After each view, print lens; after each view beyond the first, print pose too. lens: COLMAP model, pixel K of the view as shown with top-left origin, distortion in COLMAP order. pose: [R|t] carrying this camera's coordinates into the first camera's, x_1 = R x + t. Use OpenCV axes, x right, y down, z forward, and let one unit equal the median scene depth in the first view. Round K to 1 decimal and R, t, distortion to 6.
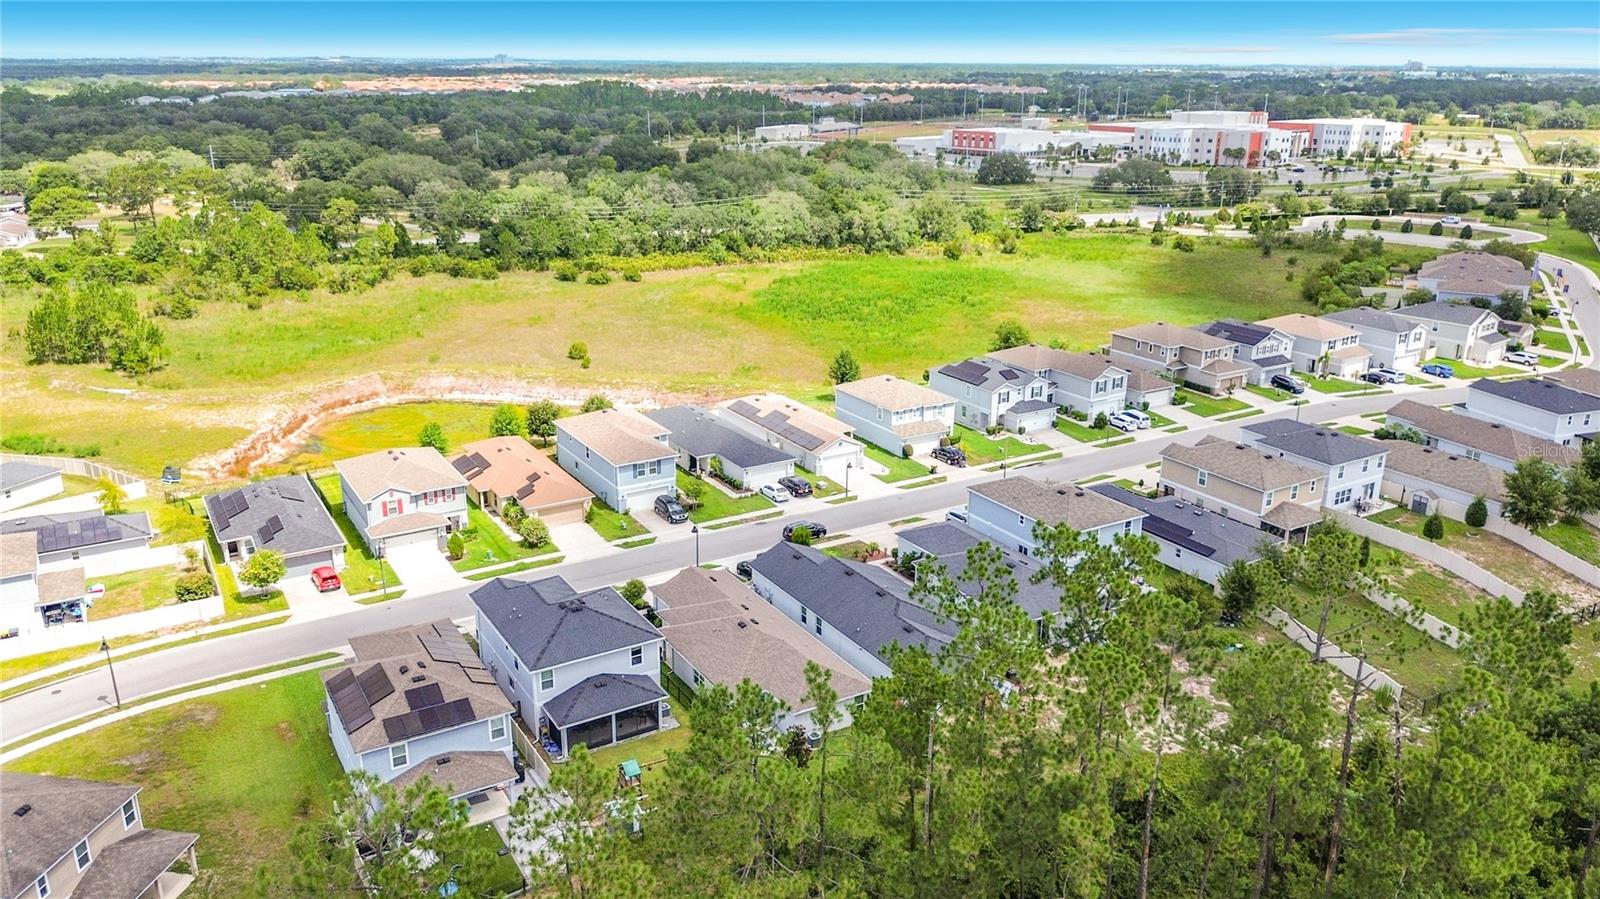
lens RADIAL K [[1179.8, 0, 800.0], [0, 1179.8, 449.5], [0, 0, 1]] dist [0.006534, -0.010781]
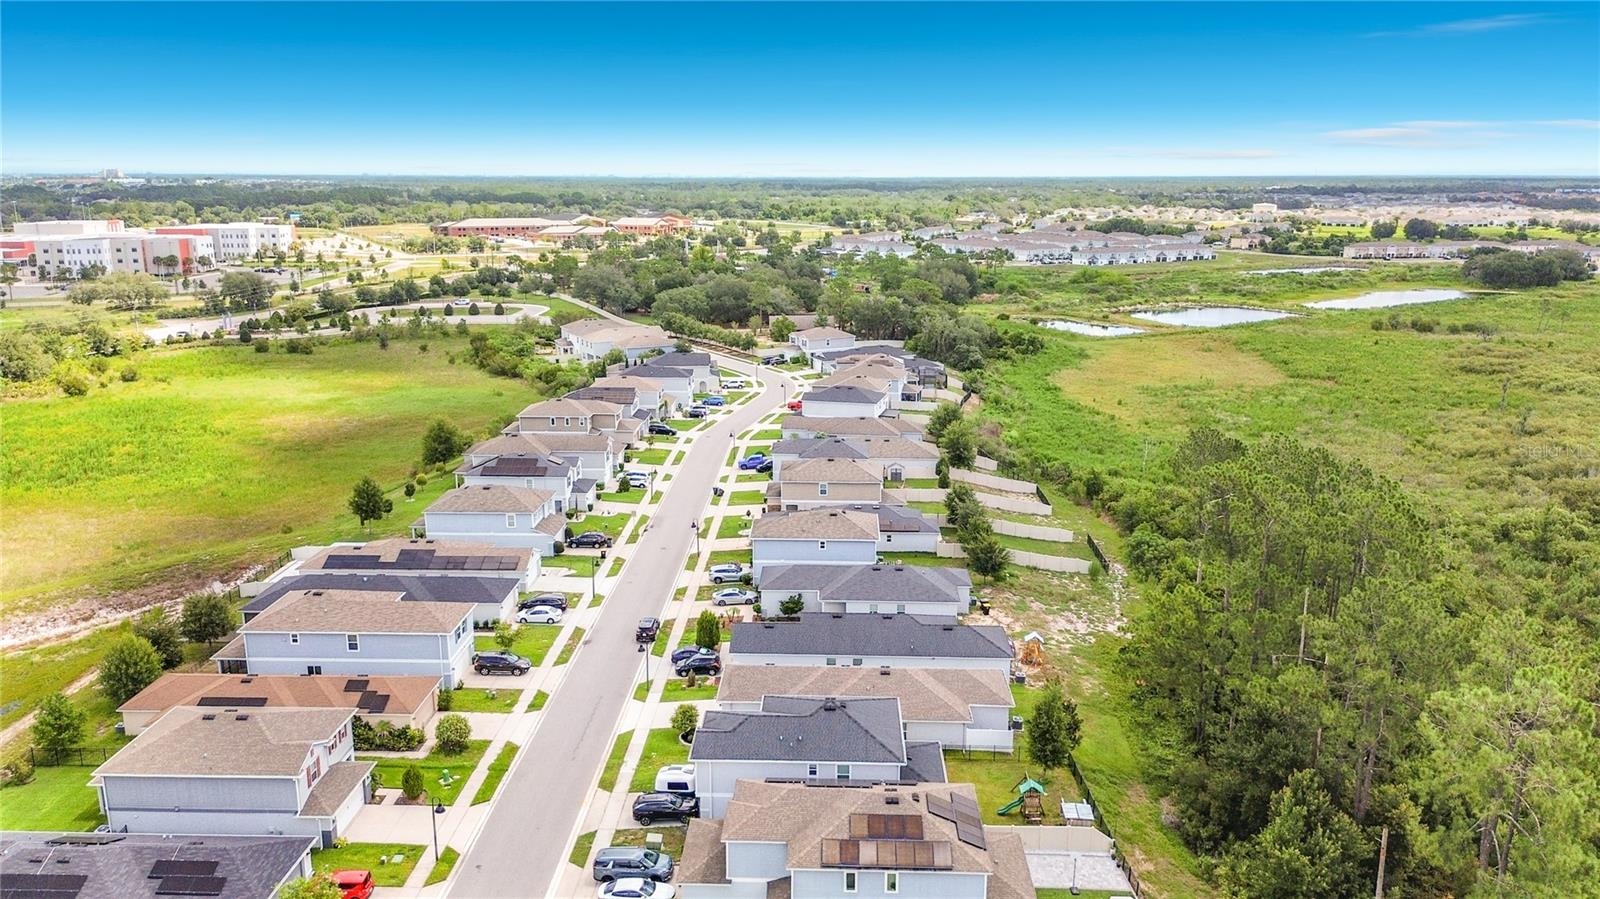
lens RADIAL K [[1150.1, 0, 800.0], [0, 1150.1, 449.5], [0, 0, 1]] dist [0.028432, 0.000197]
pose [[0.547425, -0.199205, 0.812800, -0.474271], [0.264092, 0.962747, 0.058087, -0.067652], [-0.794091, 0.182856, 0.579640, 0.215671]]
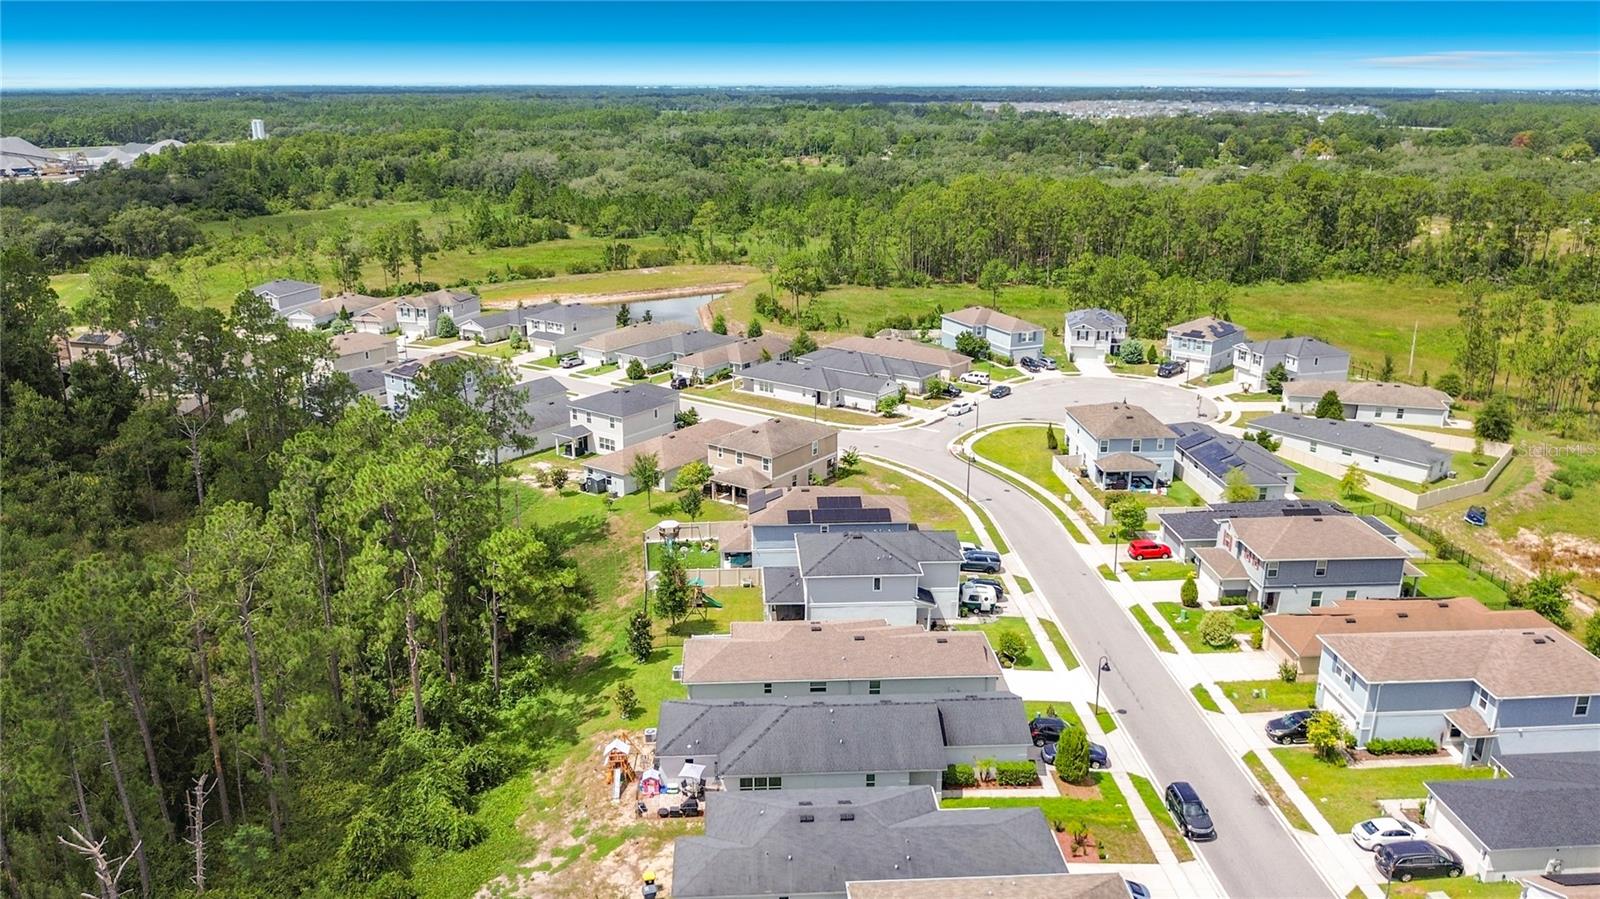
lens RADIAL K [[1179.8, 0, 800.0], [0, 1179.8, 449.5], [0, 0, 1]] dist [0.006534, -0.010781]
pose [[-0.467758, 0.256927, -0.845690, 0.413853], [-0.278625, 0.865169, 0.416955, -0.214665], [0.838791, 0.430664, -0.333103, 0.661482]]
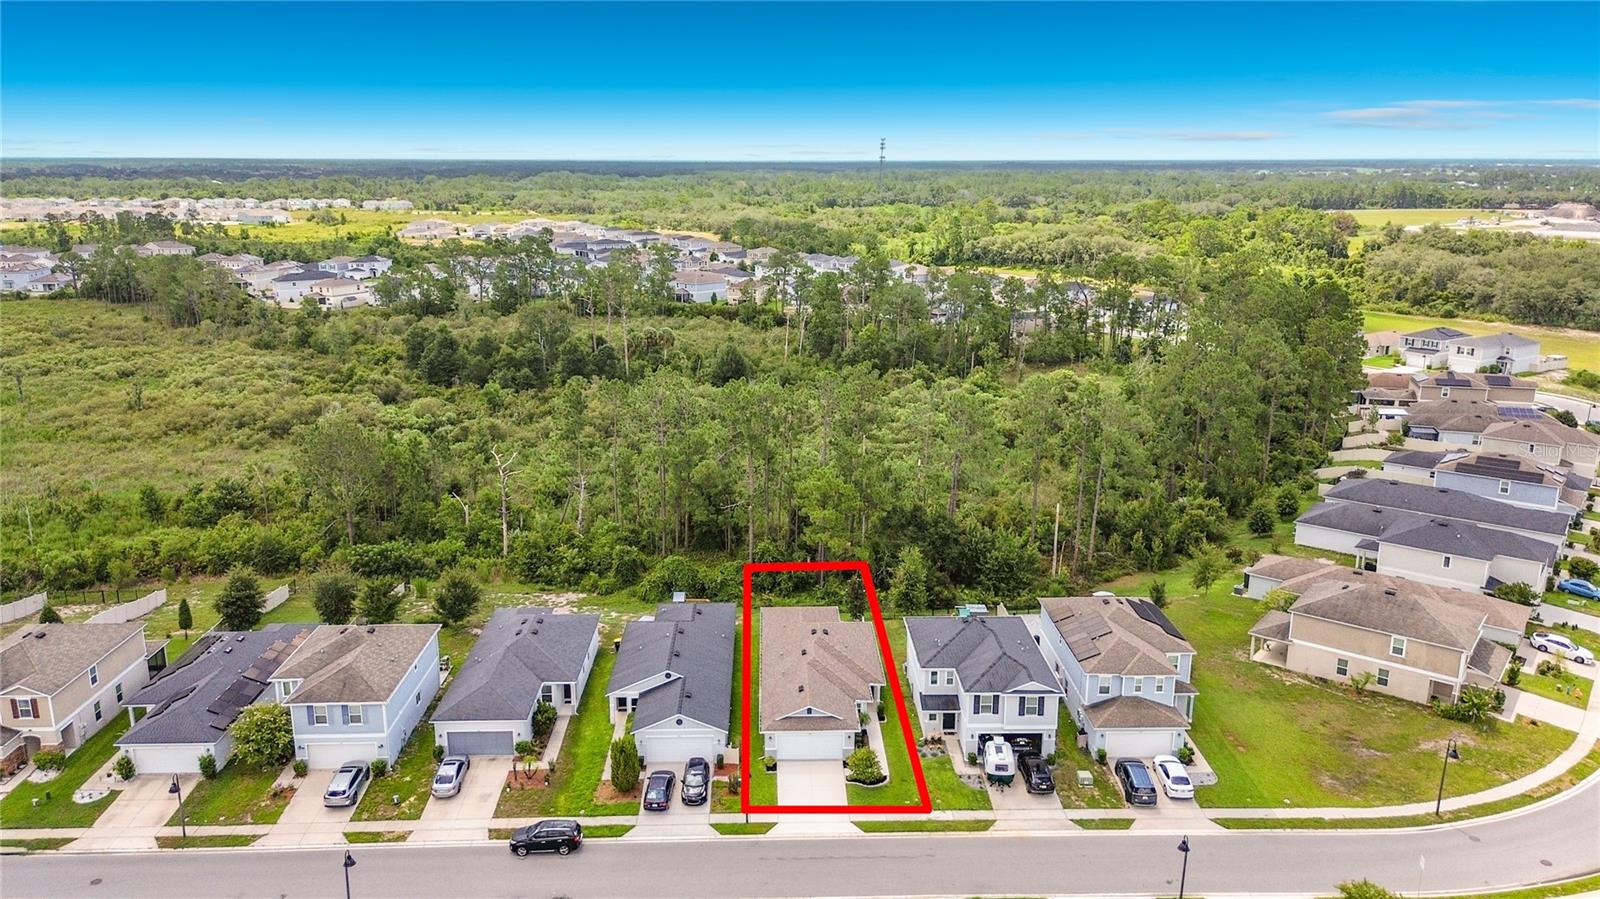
lens RADIAL K [[1179.8, 0, 800.0], [0, 1179.8, 449.5], [0, 0, 1]] dist [0.006534, -0.010781]
pose [[-0.869601, -0.123514, 0.478057, -0.281300], [0.151008, 0.855285, 0.495666, -0.290192], [-0.470097, 0.503222, -0.725105, 0.903619]]
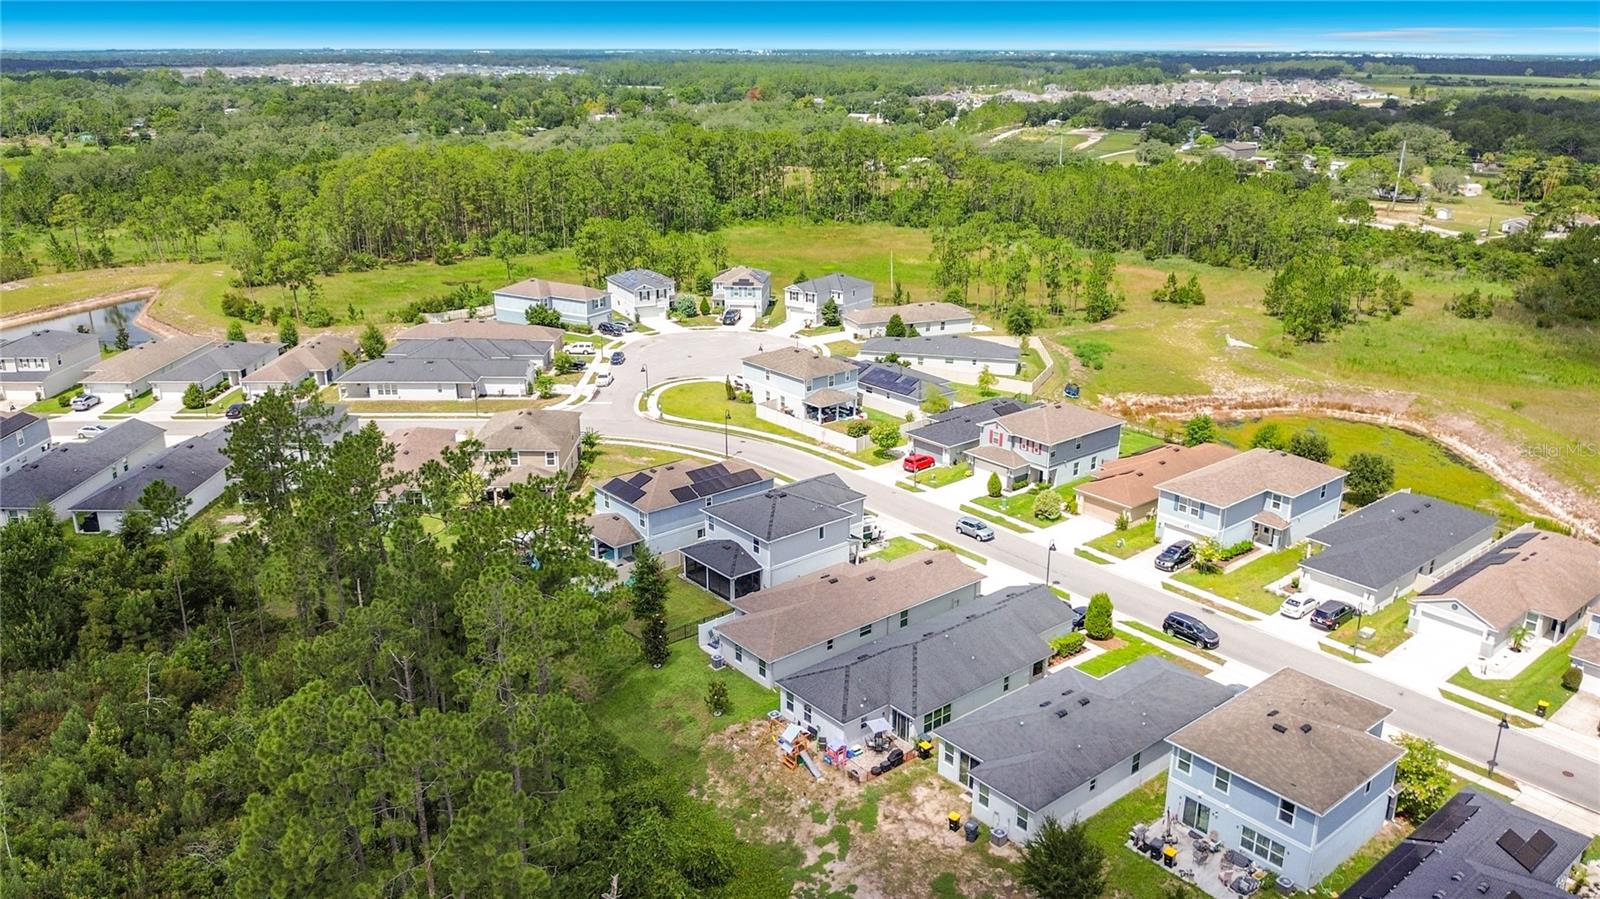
lens RADIAL K [[1191.9, 0, 800.0], [0, 1191.9, 449.5], [0, 0, 1]] dist [0.052288, -0.131474]
pose [[0.150340, 0.310836, -0.938498, 0.488296], [-0.311993, 0.915695, 0.253304, -0.118730], [0.938114, 0.254723, 0.234645, 0.361356]]
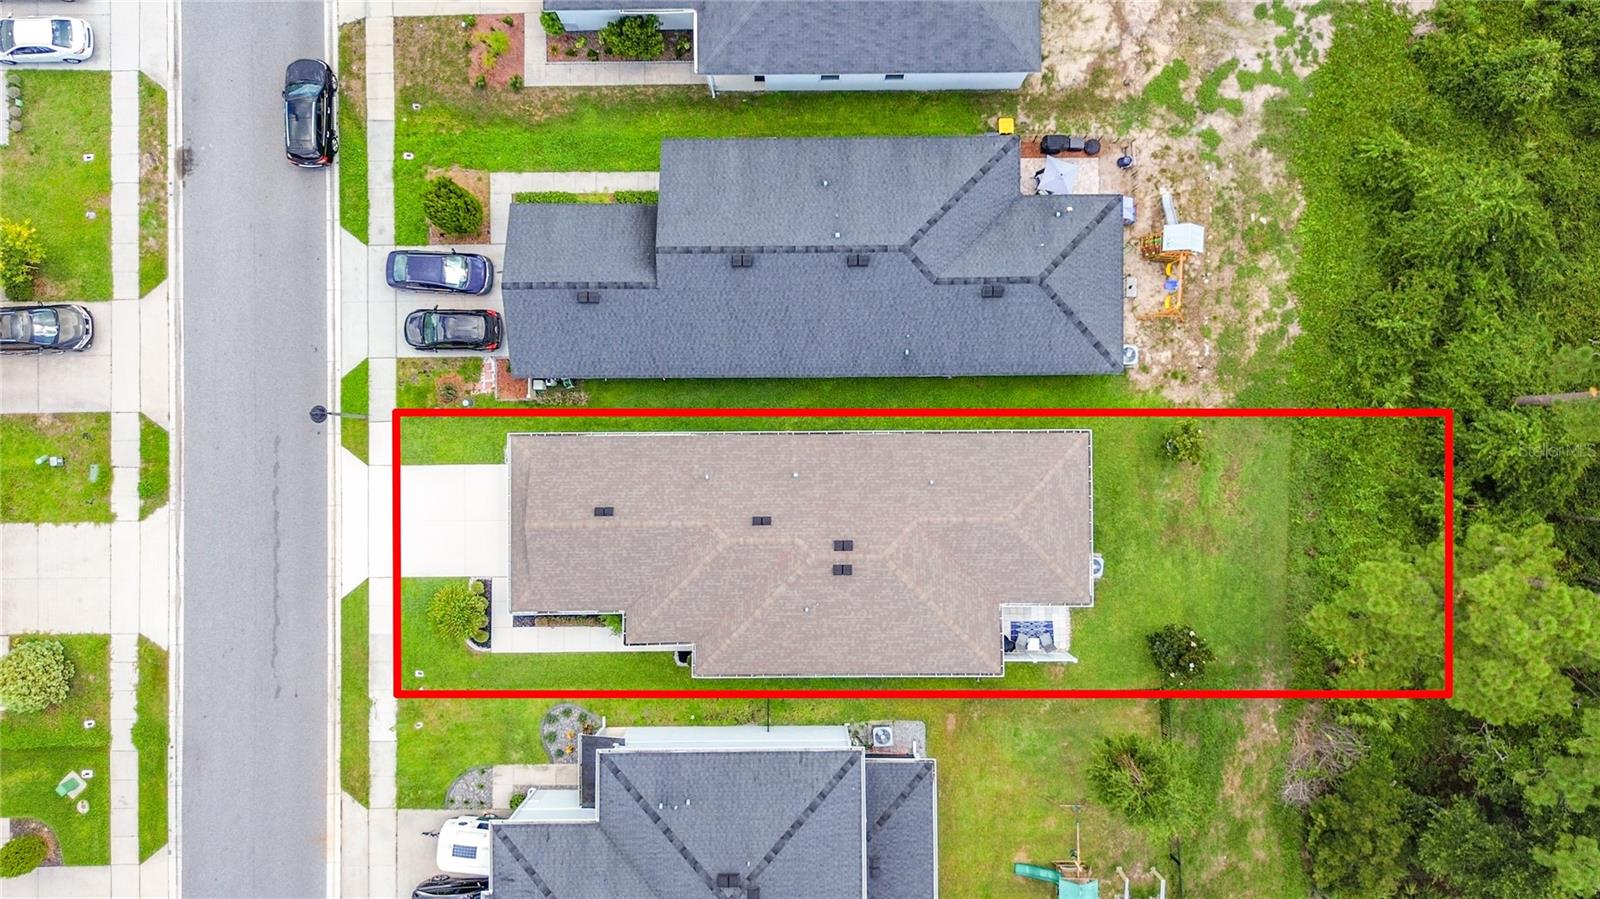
lens RADIAL K [[1150.1, 0, 800.0], [0, 1150.1, 449.5], [0, 0, 1]] dist [0.028432, 0.000197]
pose [[0.513755, -0.857927, -0.004103, -0.005116], [0.273394, 0.159180, 0.948640, -0.182201], [-0.813210, -0.488490, 0.316332, 0.459518]]
